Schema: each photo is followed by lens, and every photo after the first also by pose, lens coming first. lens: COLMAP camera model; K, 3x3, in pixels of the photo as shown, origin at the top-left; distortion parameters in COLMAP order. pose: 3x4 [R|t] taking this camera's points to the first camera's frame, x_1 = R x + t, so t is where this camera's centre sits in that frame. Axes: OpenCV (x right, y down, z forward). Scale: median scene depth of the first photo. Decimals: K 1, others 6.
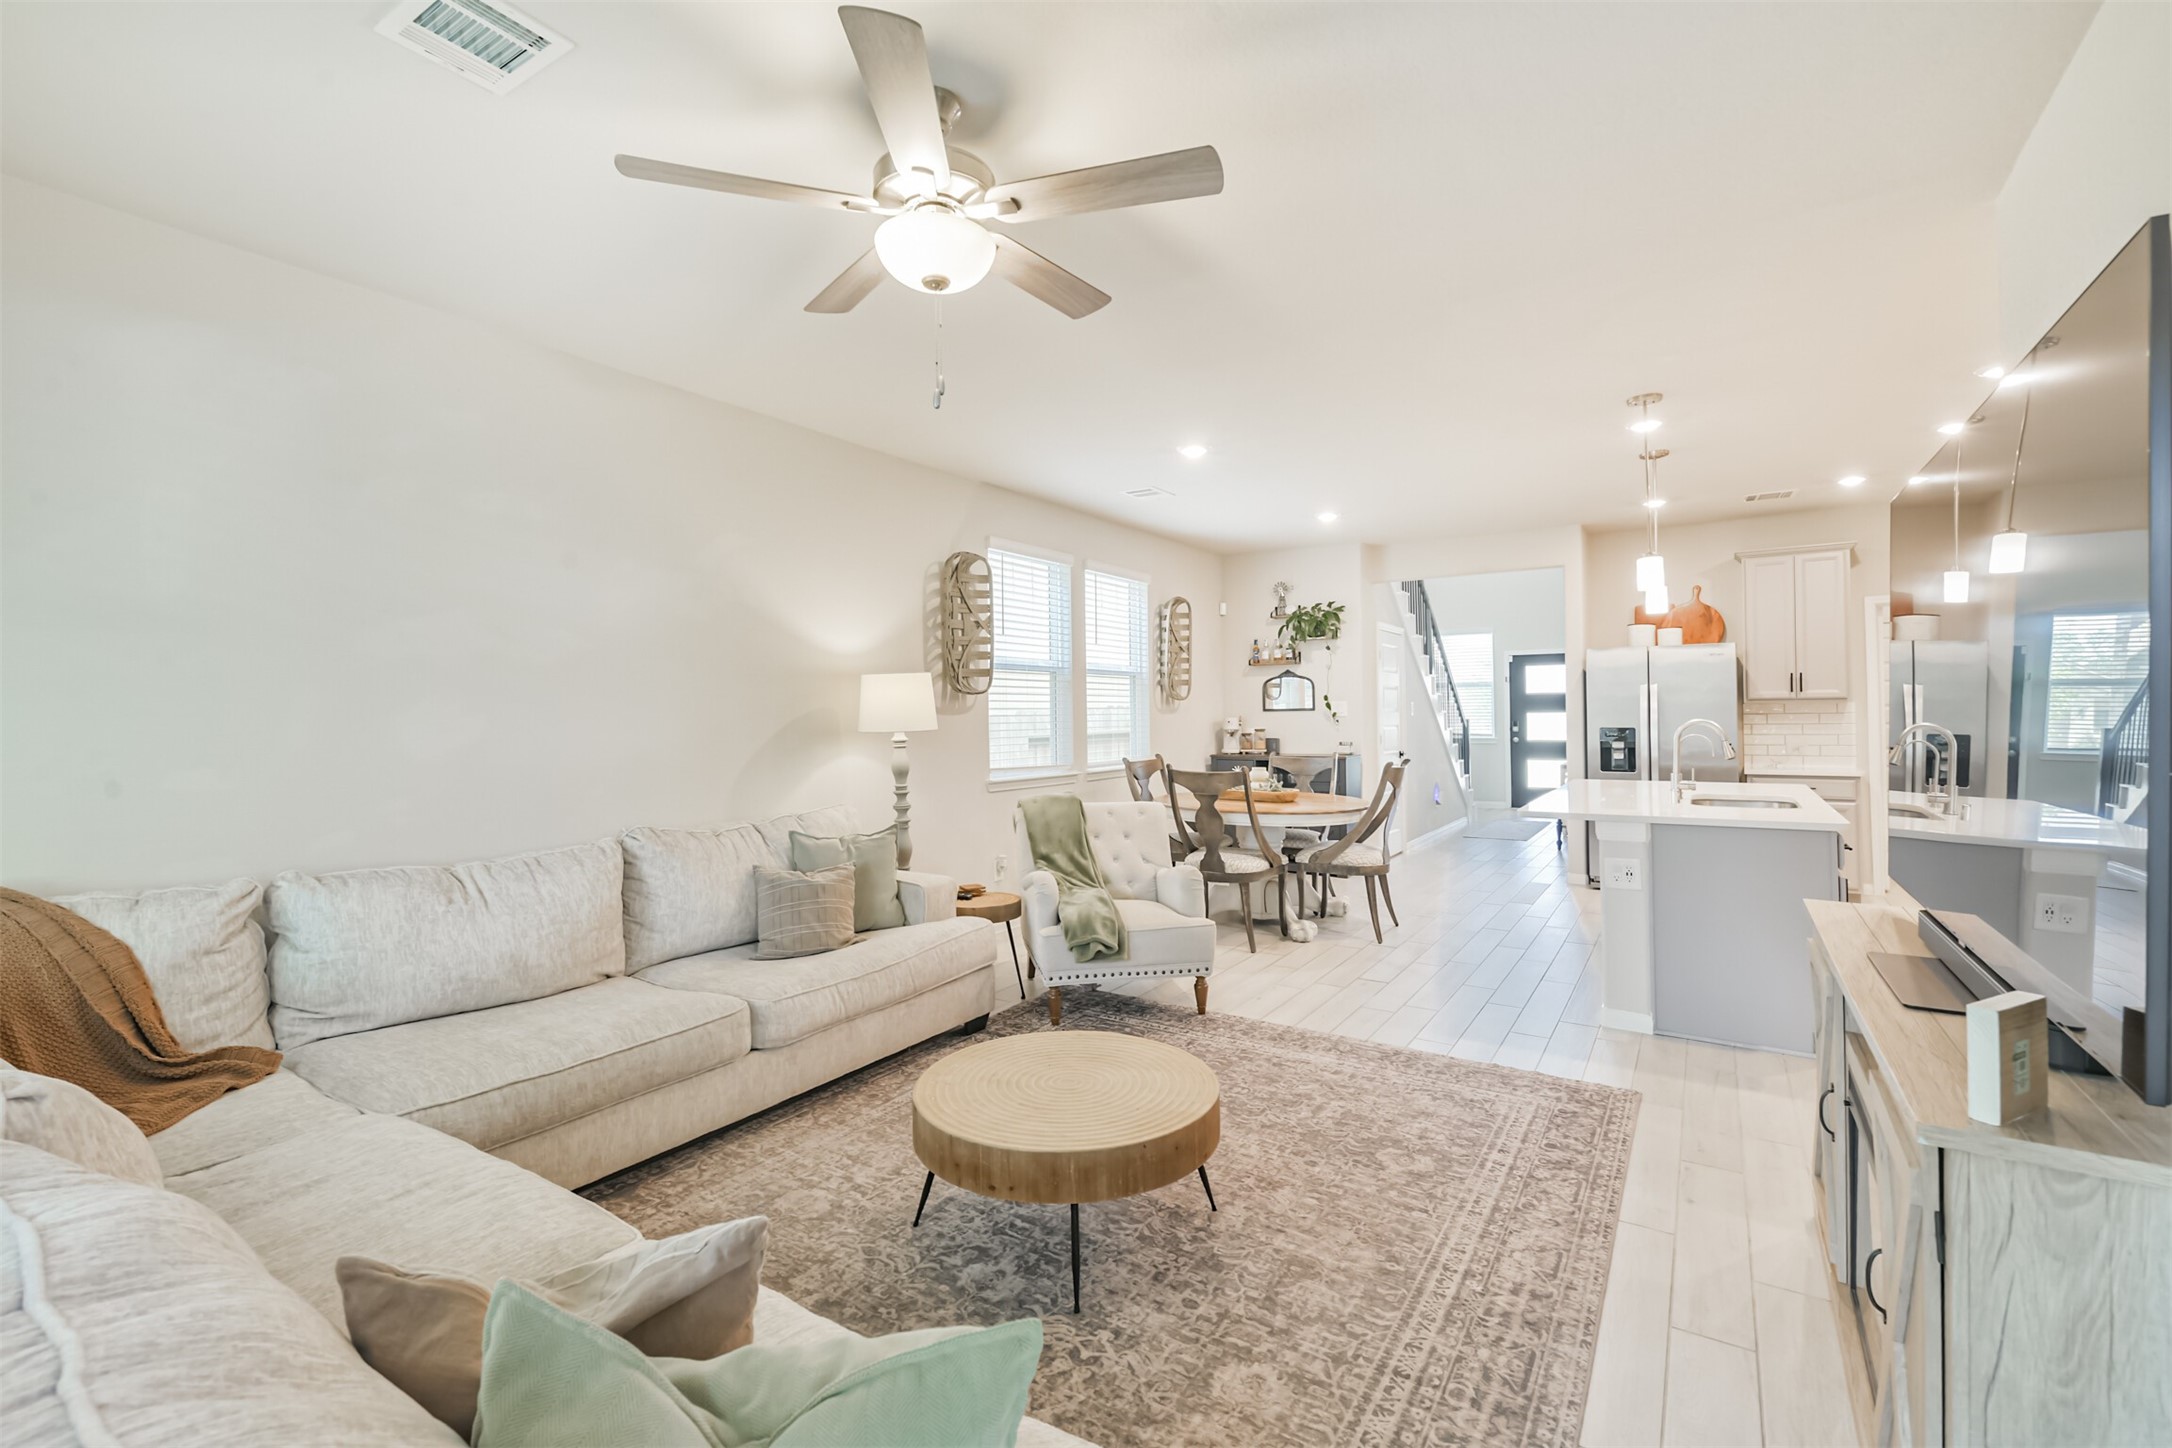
lens RADIAL K [[932.8, 0, 1088.5], [0, 932.8, 707.9], [0, 0, 1]] dist [0.021568, -0.006925]
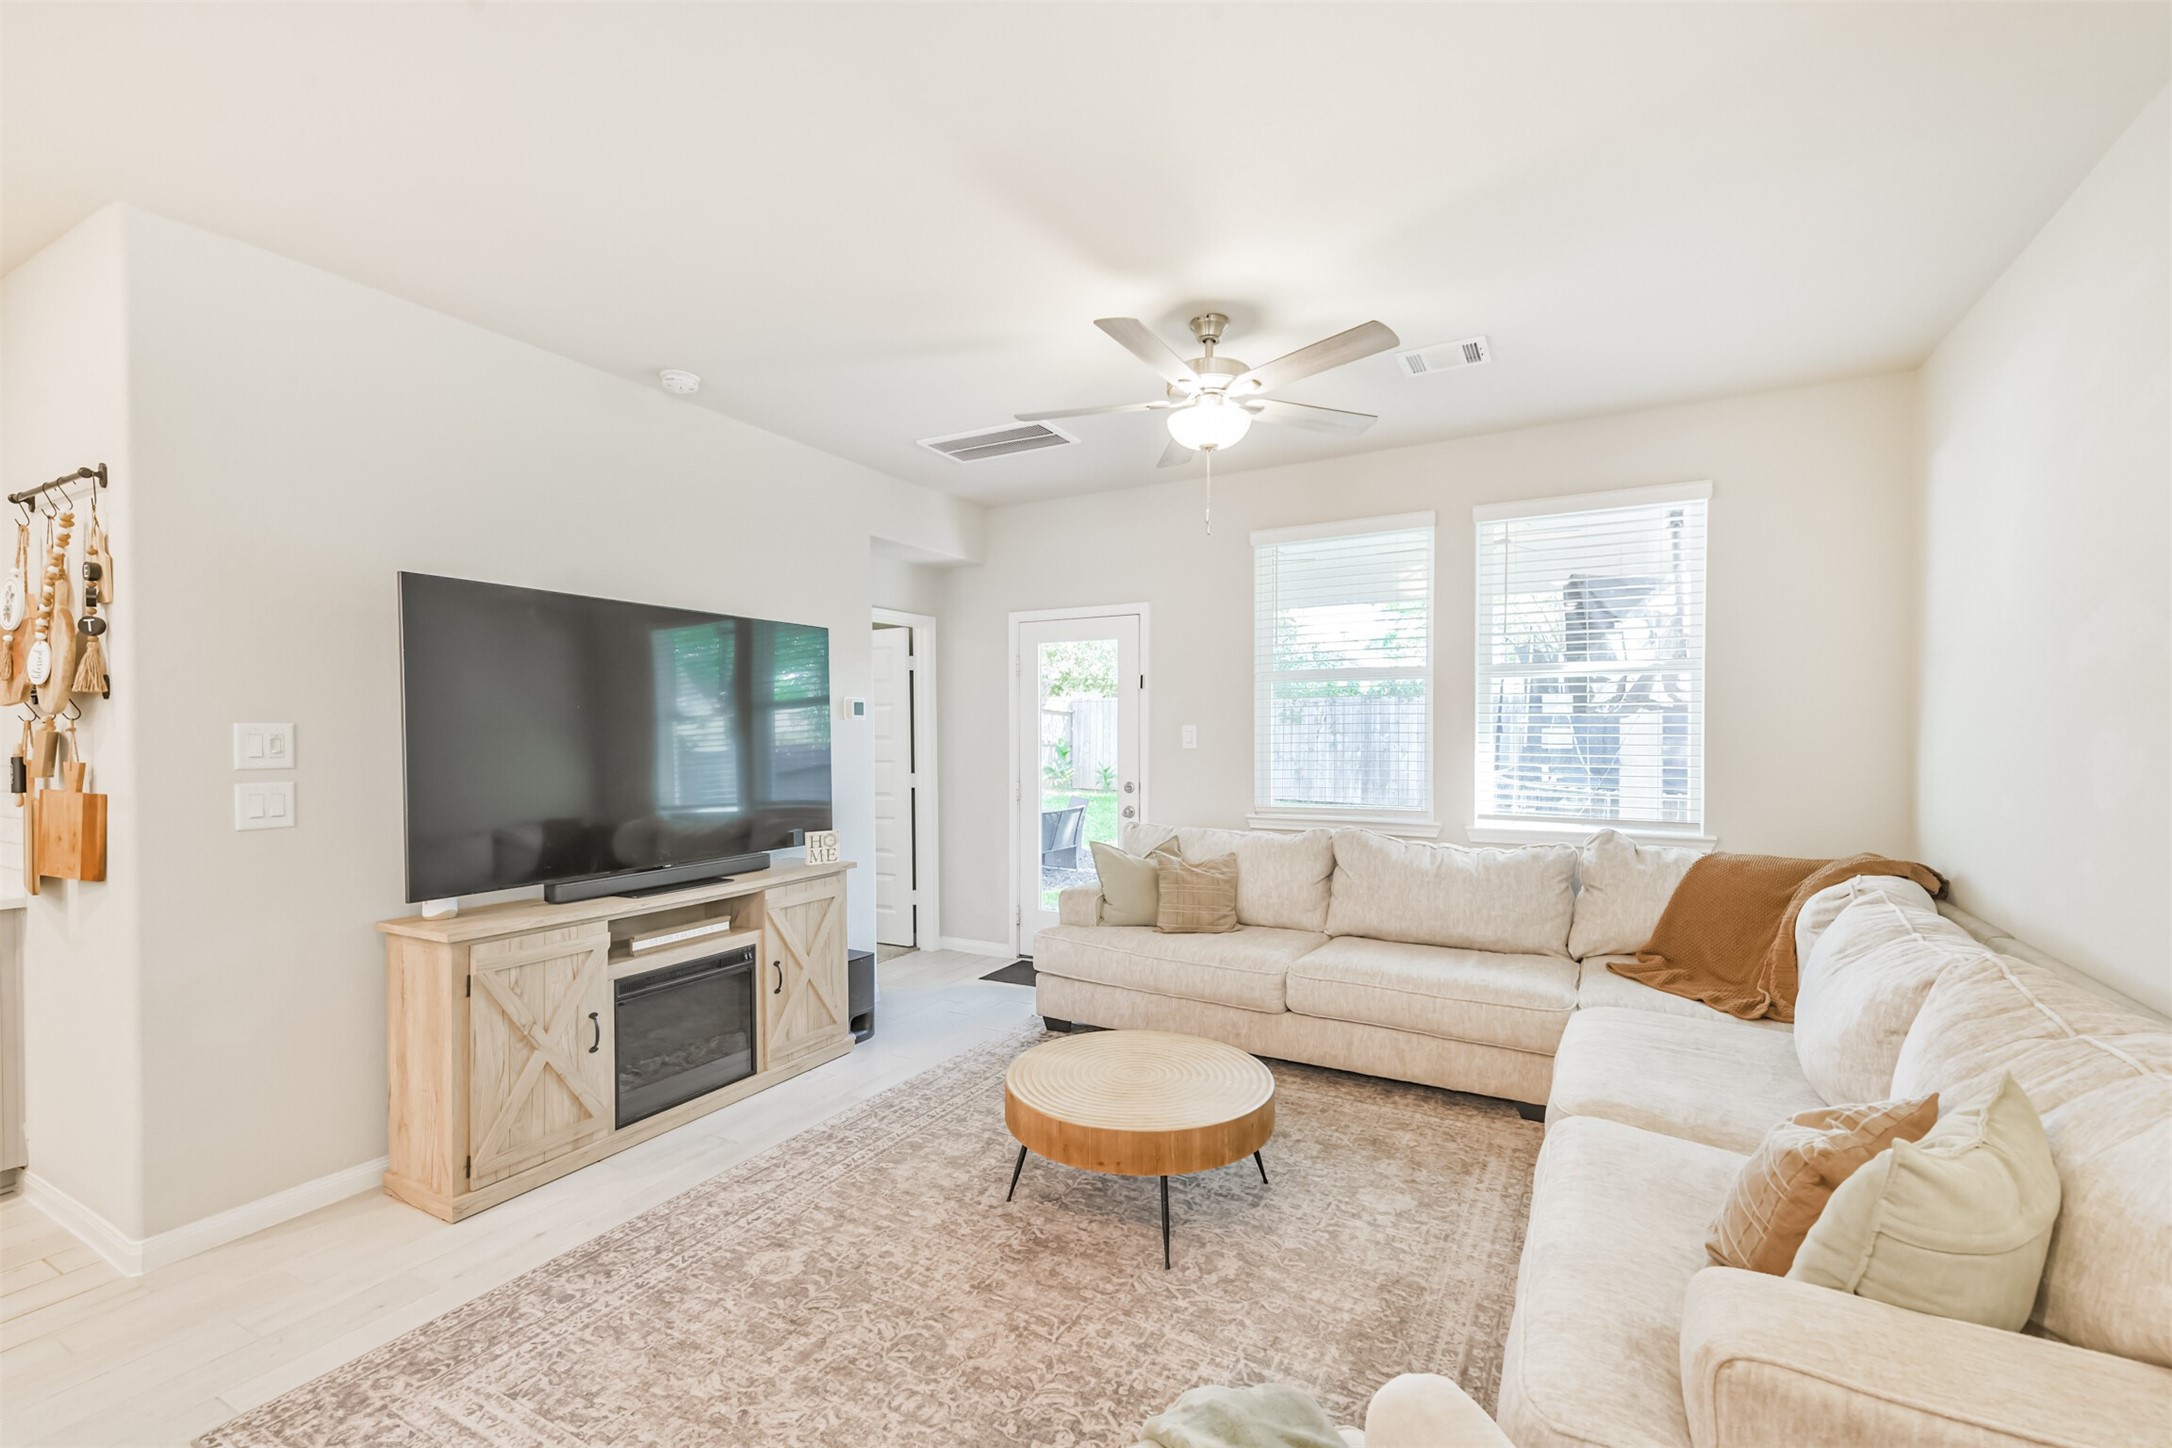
lens RADIAL K [[932.8, 0, 1104.3], [0, 932.8, 745.1], [0, 0, 1]] dist [0.021568, -0.006925]
pose [[-0.996849, 0.012589, -0.078316, 0.069074], [0.011840, 0.999880, 0.010024, -0.007851], [0.078433, 0.009066, -0.996878, 1.418432]]
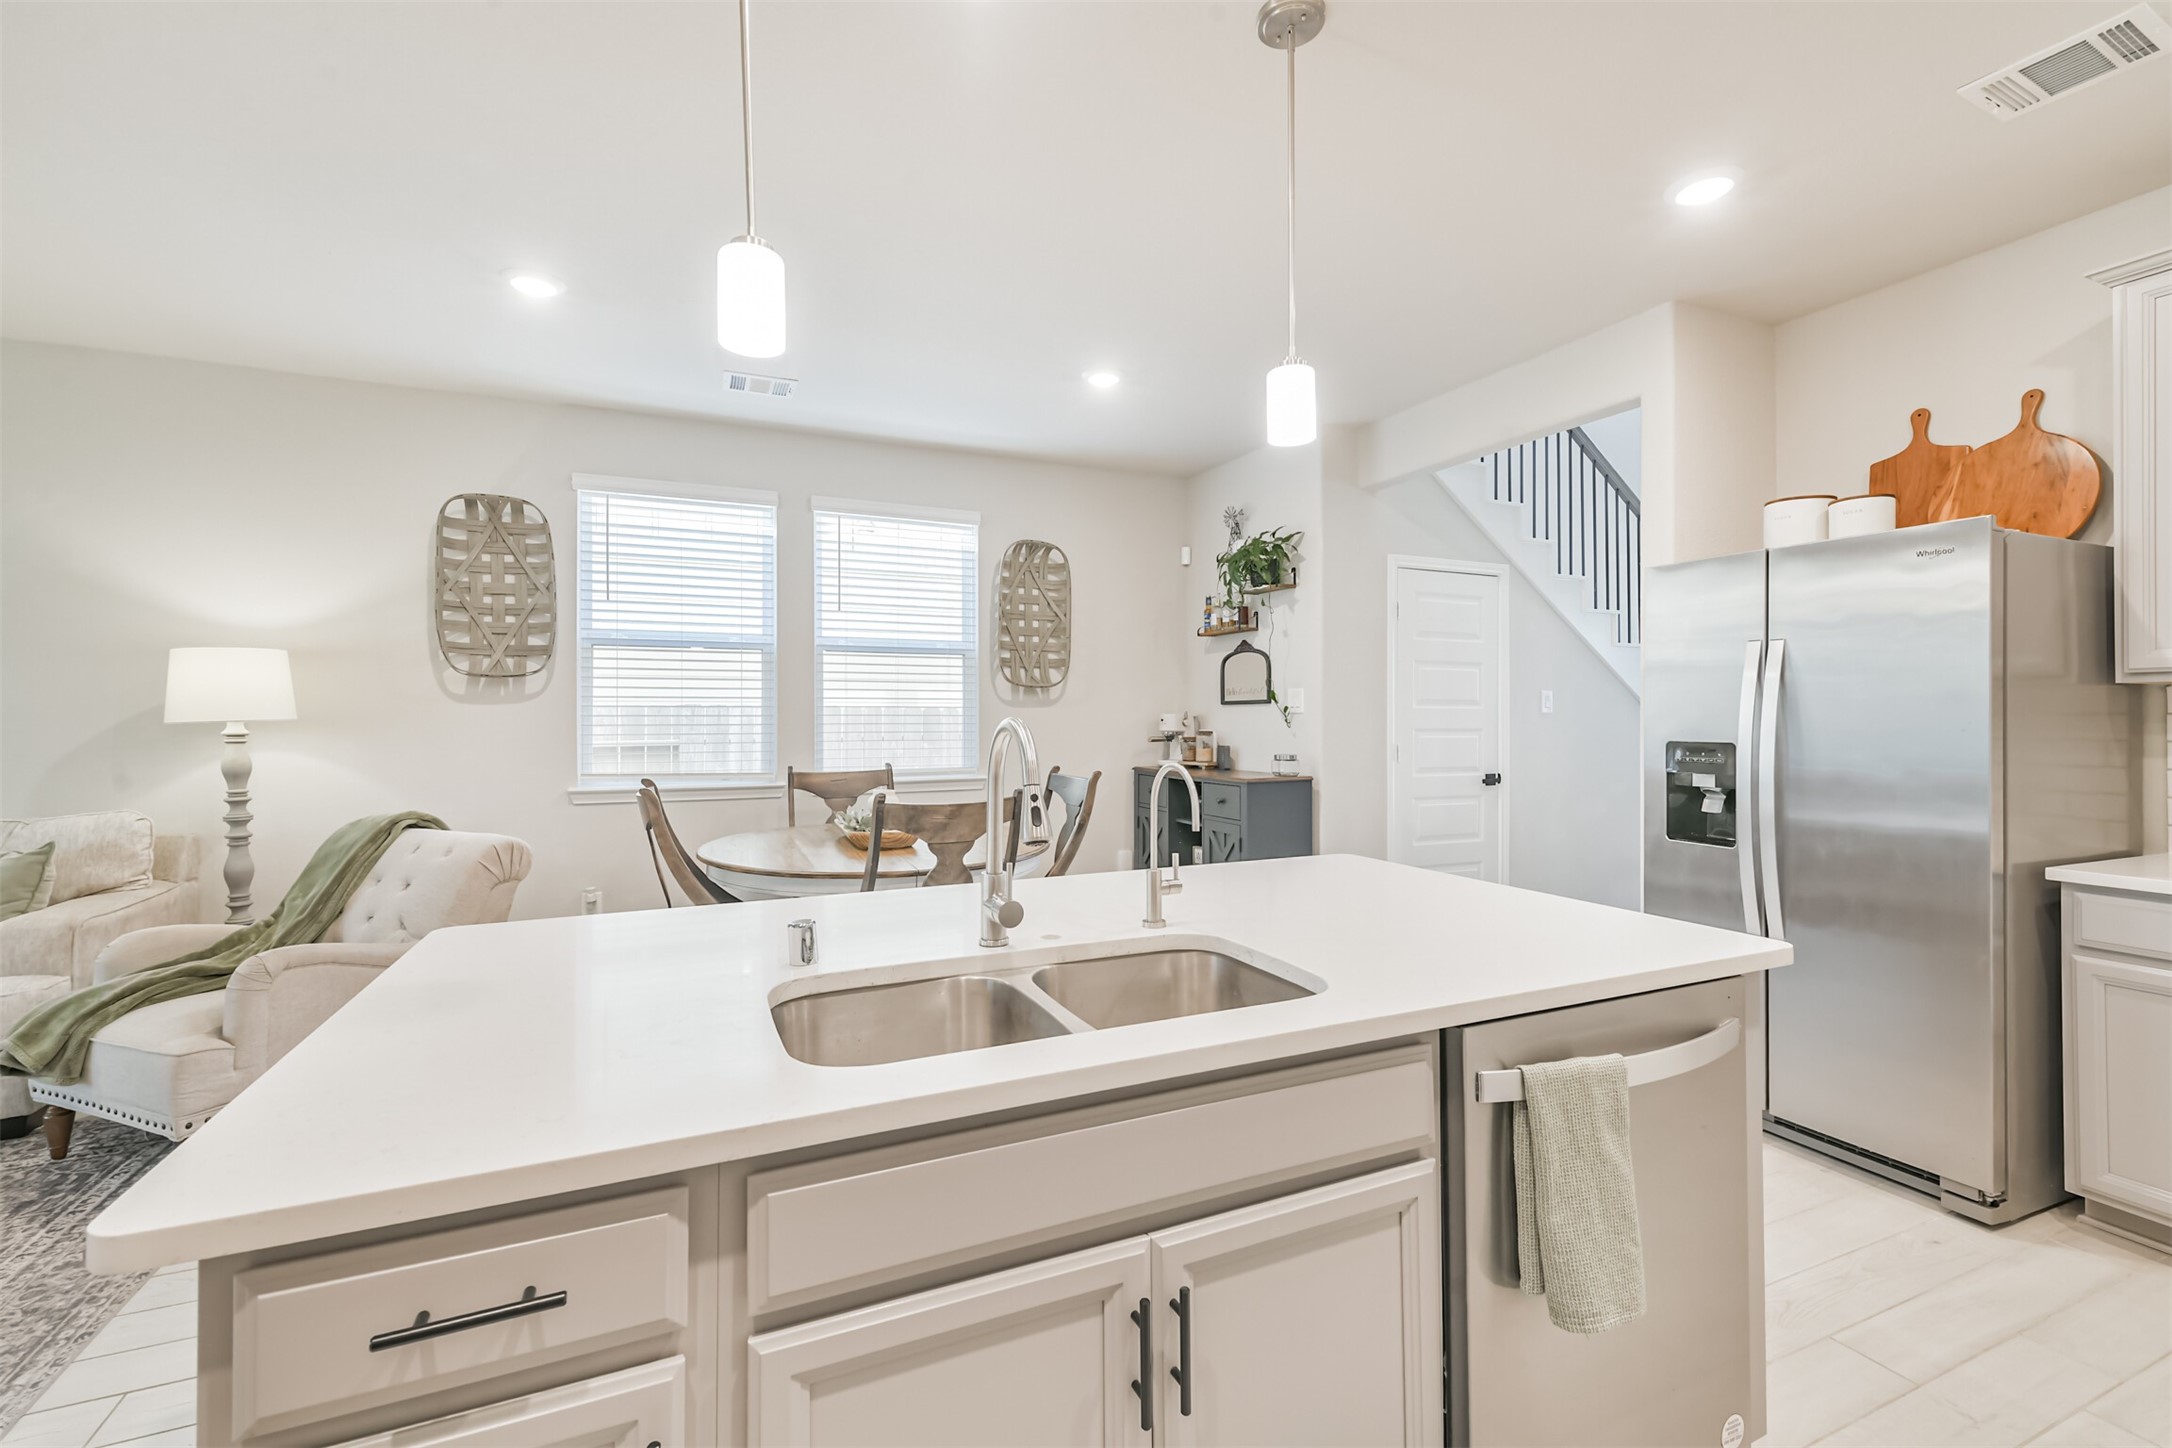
lens RADIAL K [[932.8, 0, 1089.2], [0, 932.8, 703.0], [0, 0, 1]] dist [0.021568, -0.006925]
pose [[0.845314, 0.001931, -0.534266, 1.040160], [-0.003672, 0.999991, -0.002195, 0.009117], [0.534257, 0.003817, 0.845314, 0.881658]]
